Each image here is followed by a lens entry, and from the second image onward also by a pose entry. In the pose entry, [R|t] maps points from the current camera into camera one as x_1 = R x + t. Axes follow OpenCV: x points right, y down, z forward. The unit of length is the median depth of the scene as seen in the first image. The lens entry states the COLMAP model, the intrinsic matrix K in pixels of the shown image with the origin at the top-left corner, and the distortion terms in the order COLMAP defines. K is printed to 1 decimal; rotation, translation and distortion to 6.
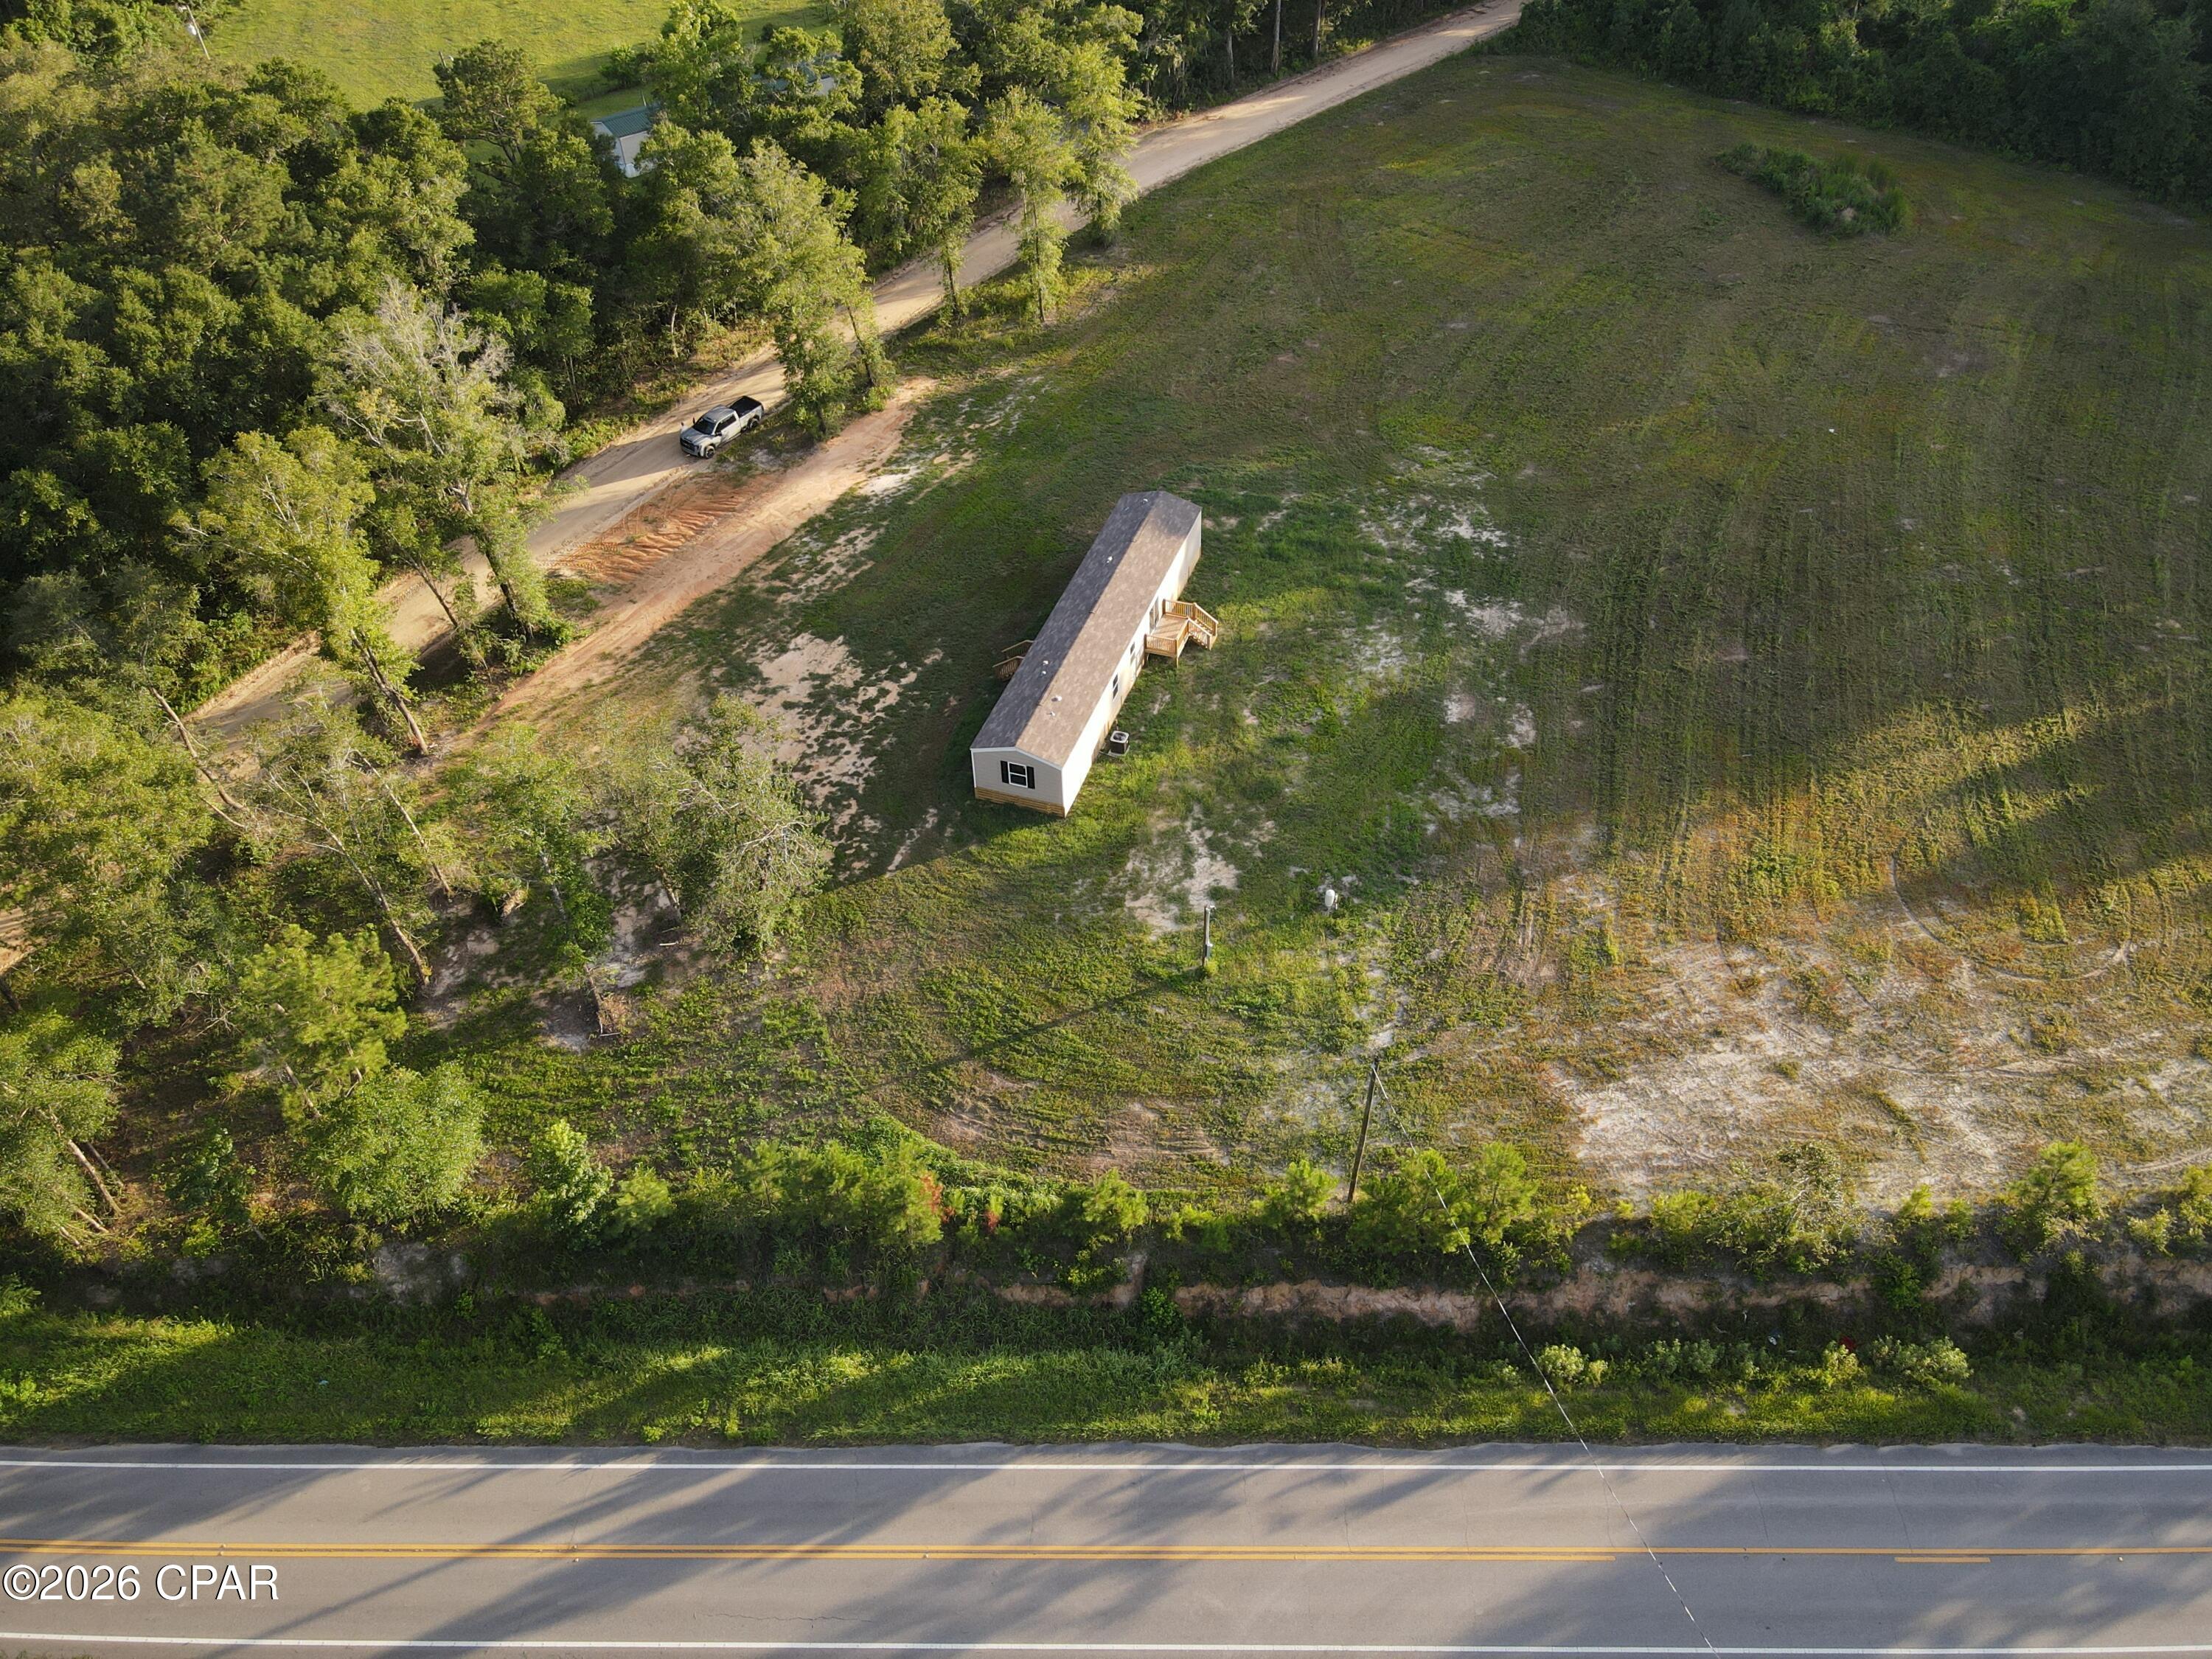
lens RADIAL K [[1593.9, 0, 1115.3], [0, 1593.9, 834.3], [0, 0, 1]] dist [-0.005074, 0.037756]
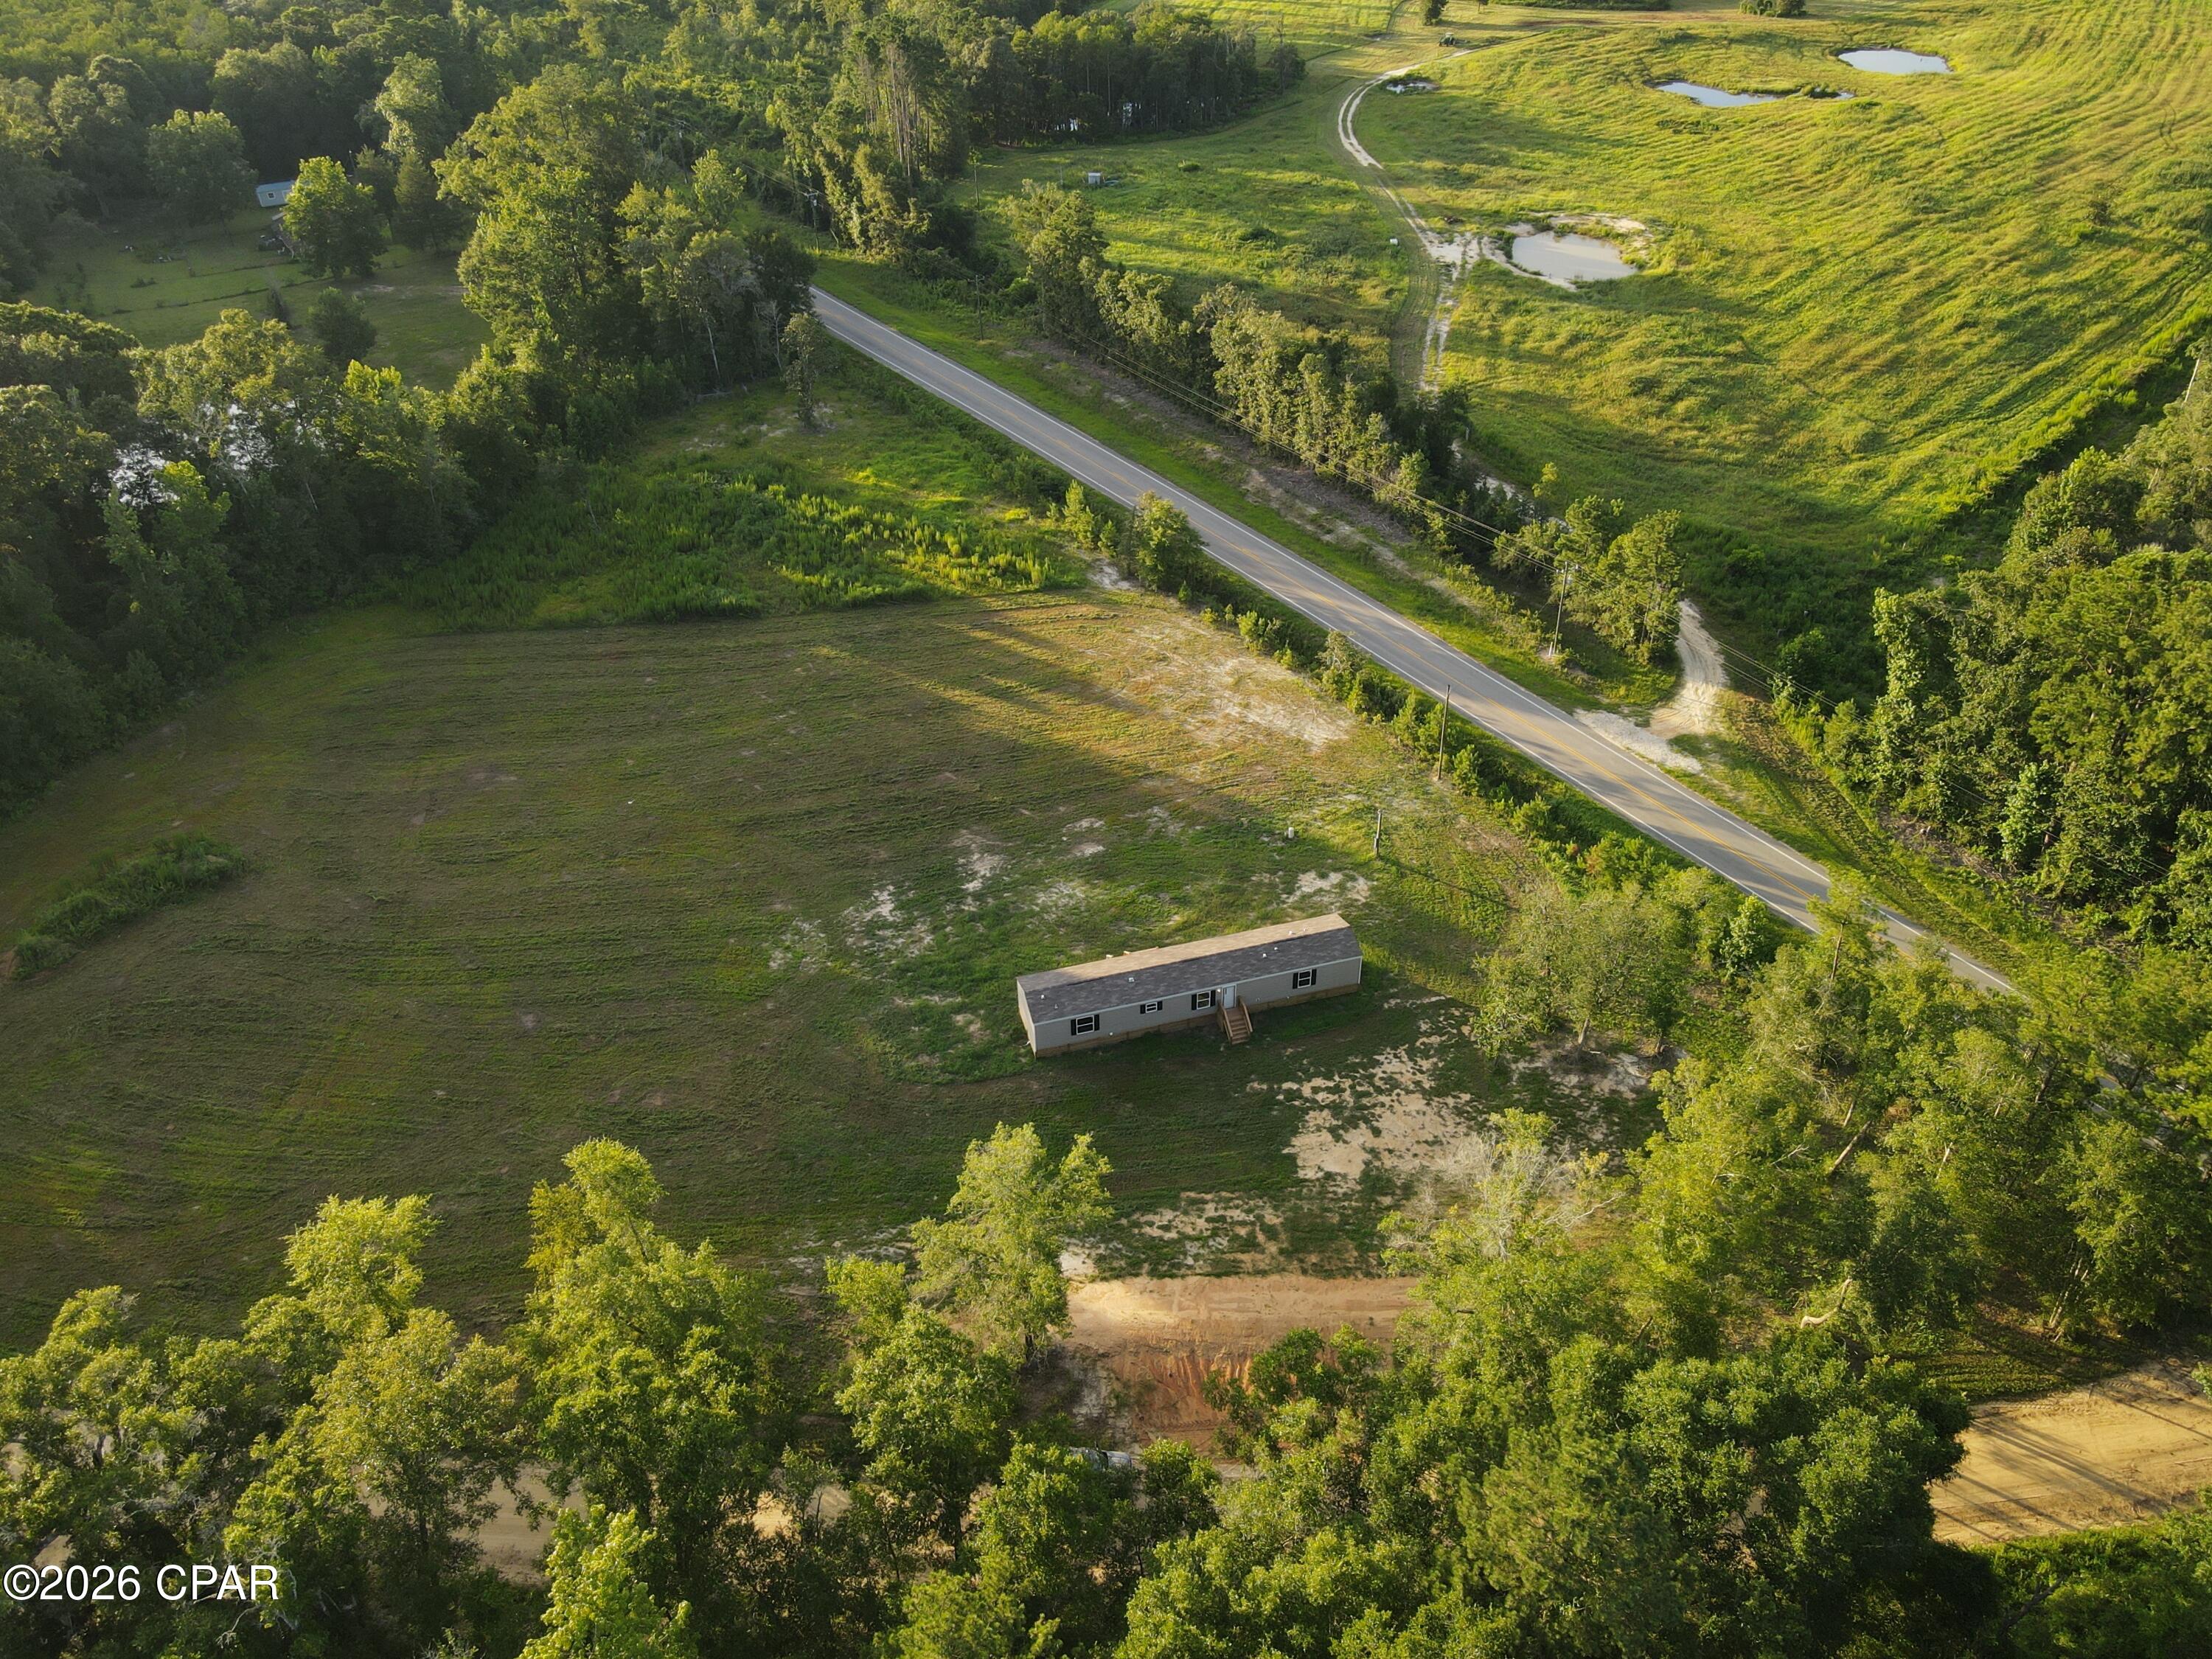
lens RADIAL K [[1623.5, 0, 1108.3], [0, 1623.5, 814.8], [0, 0, 1]] dist [-0.011129, 0.031687]
pose [[-0.568094, -0.450206, 0.688900, -0.905355], [0.592860, 0.356696, 0.722001, -1.281660], [-0.570777, 0.818586, 0.064272, 0.926678]]
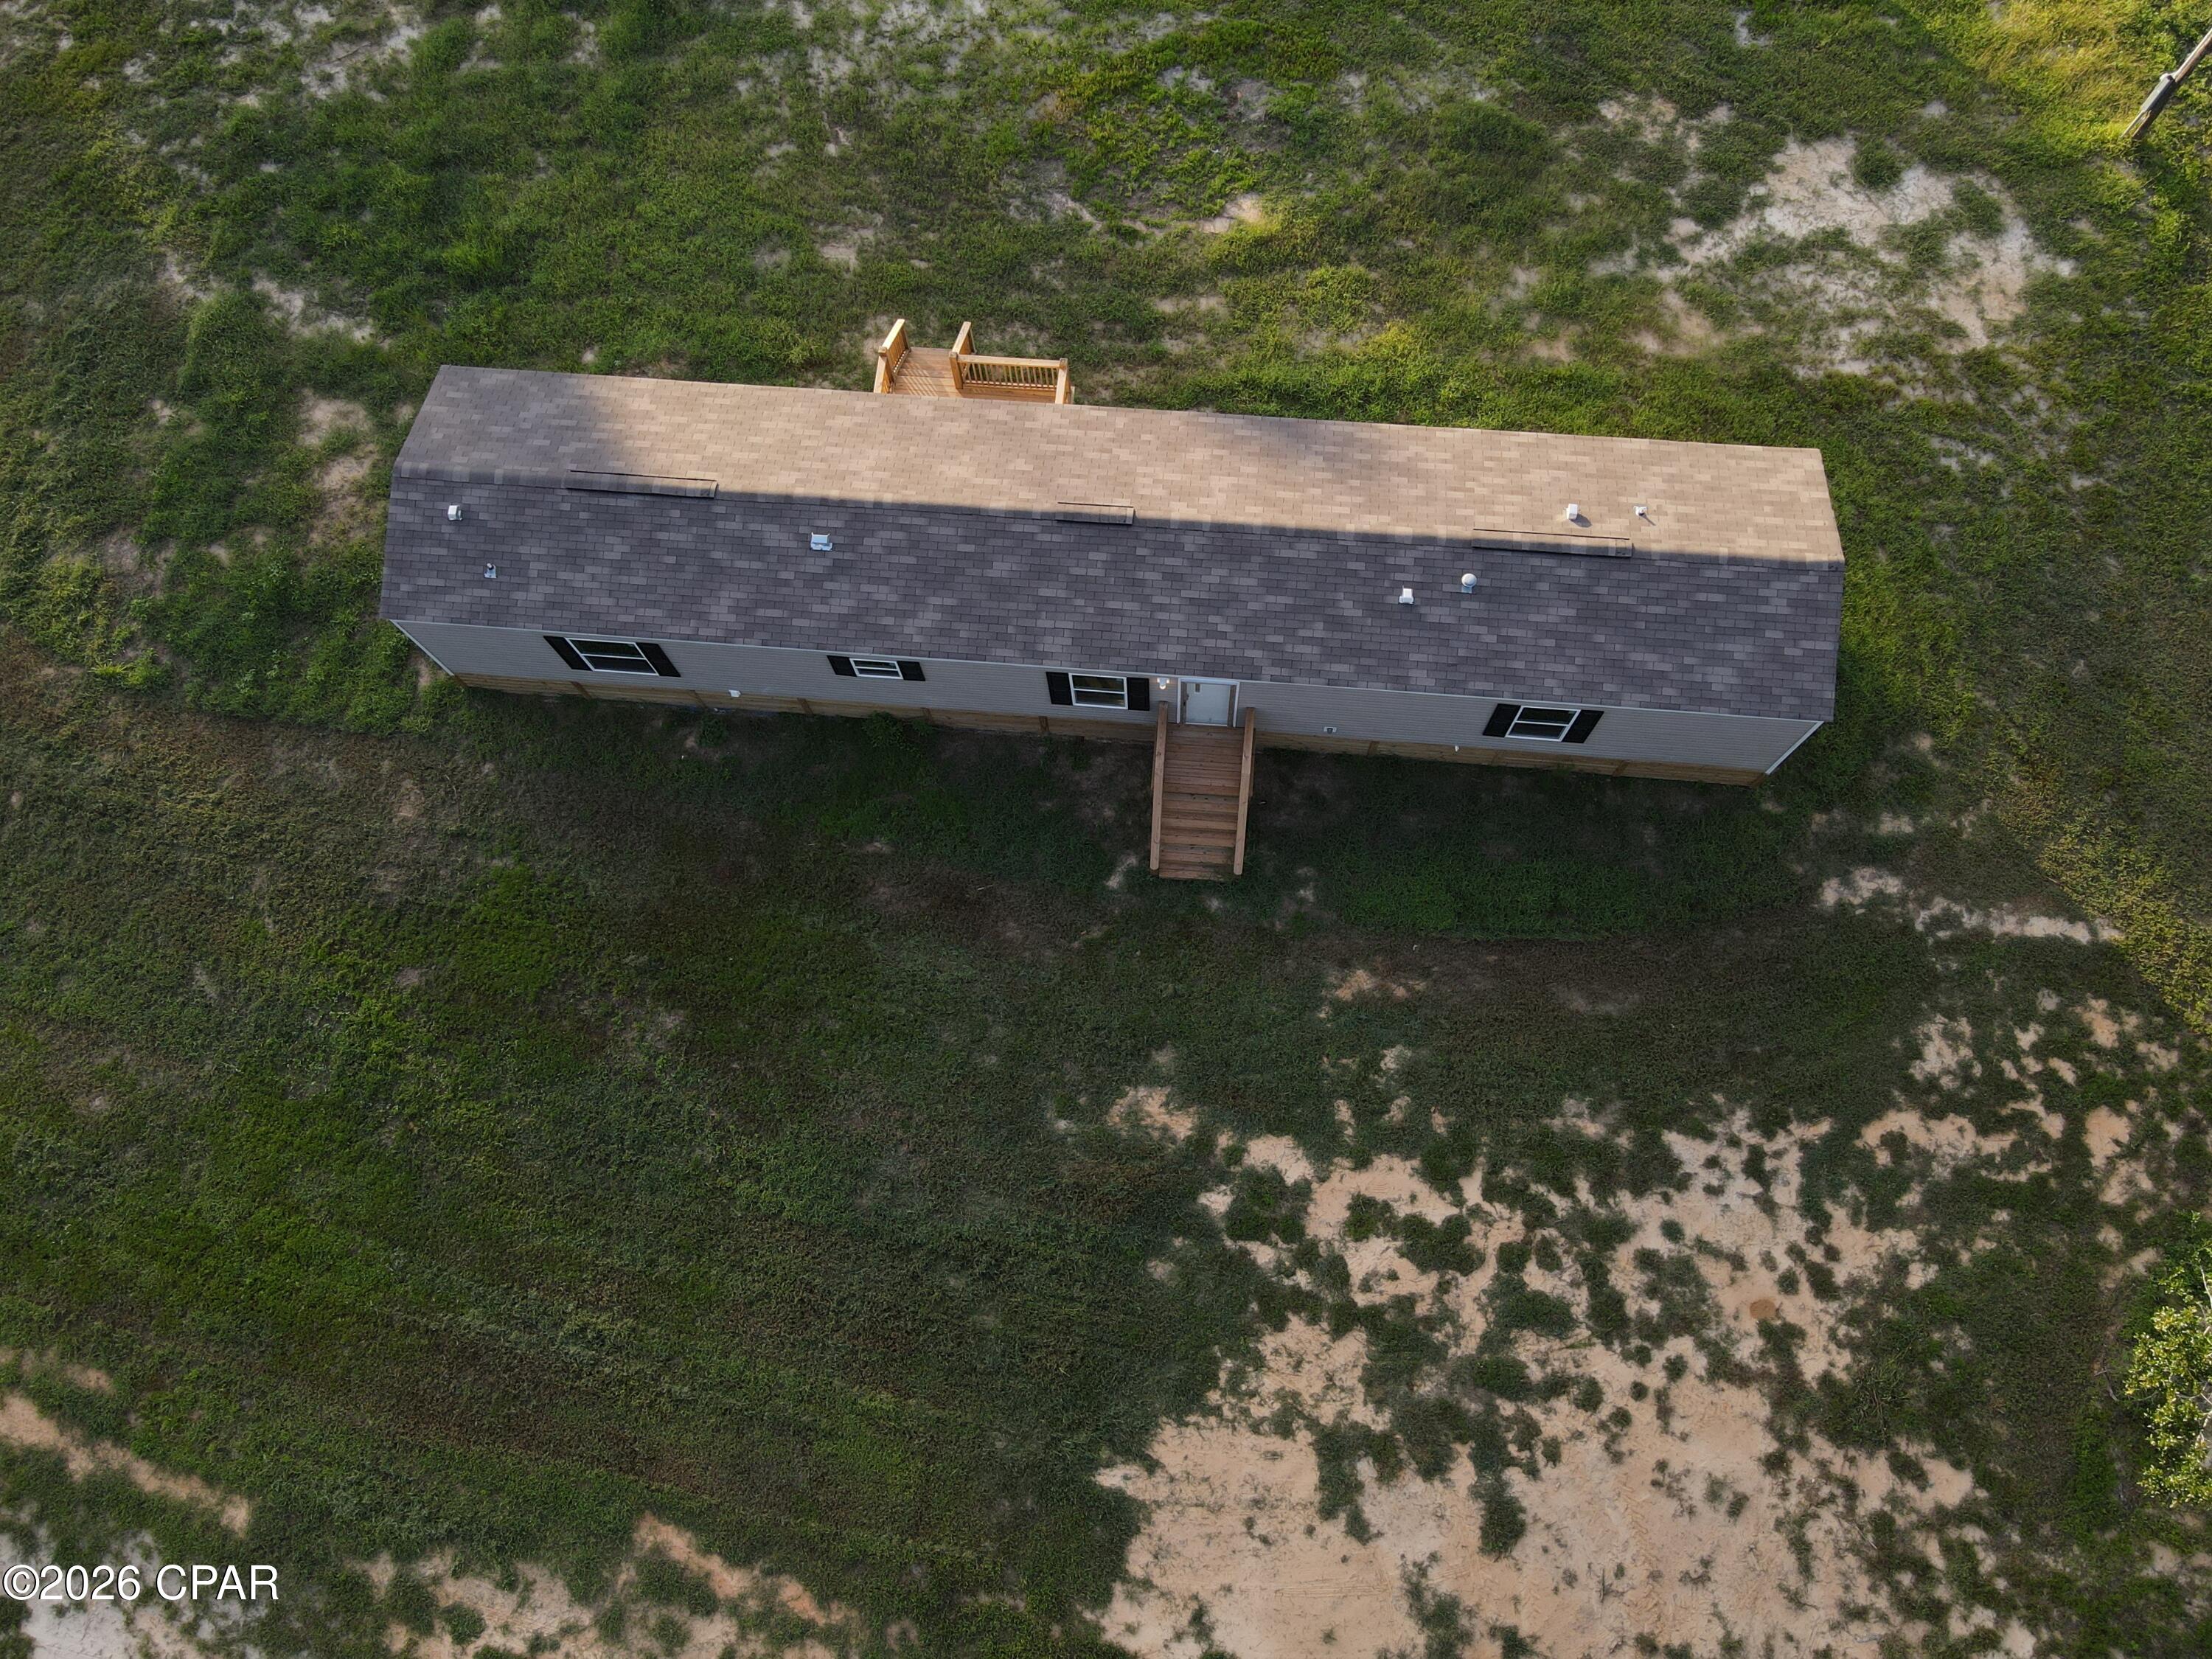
lens RADIAL K [[1605.2, 0, 1104.7], [0, 1605.2, 822.3], [0, 0, 1]] dist [-0.007410, 0.031321]
pose [[-0.228064, -0.918770, 0.322255, -0.181029], [0.706764, 0.071429, 0.703834, -0.384637], [-0.669680, 0.388277, 0.633064, 0.893899]]
